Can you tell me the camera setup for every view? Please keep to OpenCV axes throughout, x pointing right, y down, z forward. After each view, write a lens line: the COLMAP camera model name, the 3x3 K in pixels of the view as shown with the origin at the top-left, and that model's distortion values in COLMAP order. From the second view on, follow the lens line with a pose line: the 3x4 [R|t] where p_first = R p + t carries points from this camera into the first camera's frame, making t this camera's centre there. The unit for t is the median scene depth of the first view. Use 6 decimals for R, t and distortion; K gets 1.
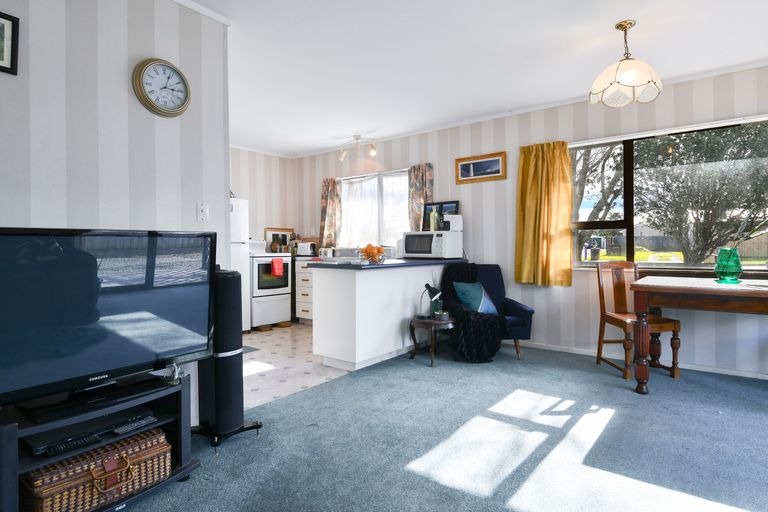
lens RADIAL K [[436.1, 0, 382.5], [0, 436.1, 254.5], [0, 0, 1]] dist [-0.007255, -0.001673]
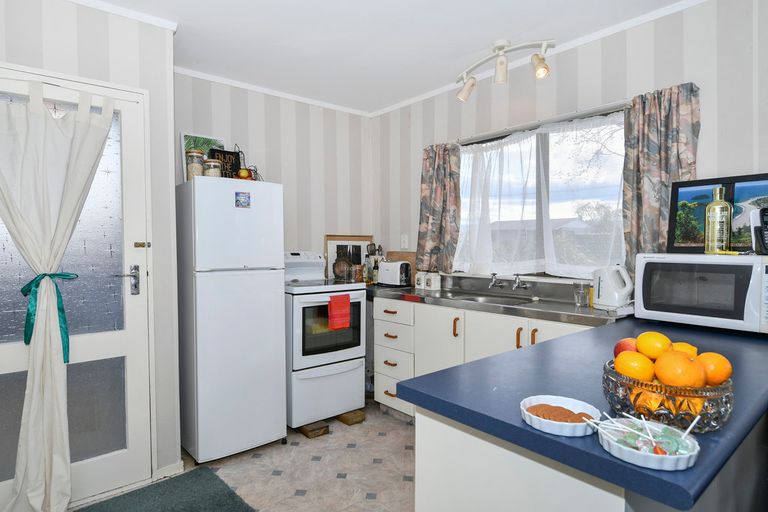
lens RADIAL K [[436.1, 0, 381.5], [0, 436.1, 254.4], [0, 0, 1]] dist [-0.007255, -0.001673]
pose [[0.980115, 0.005347, -0.198358, -0.081971], [-0.003606, 0.999952, 0.009135, -0.044138], [0.198397, -0.008238, 0.980087, 0.466478]]
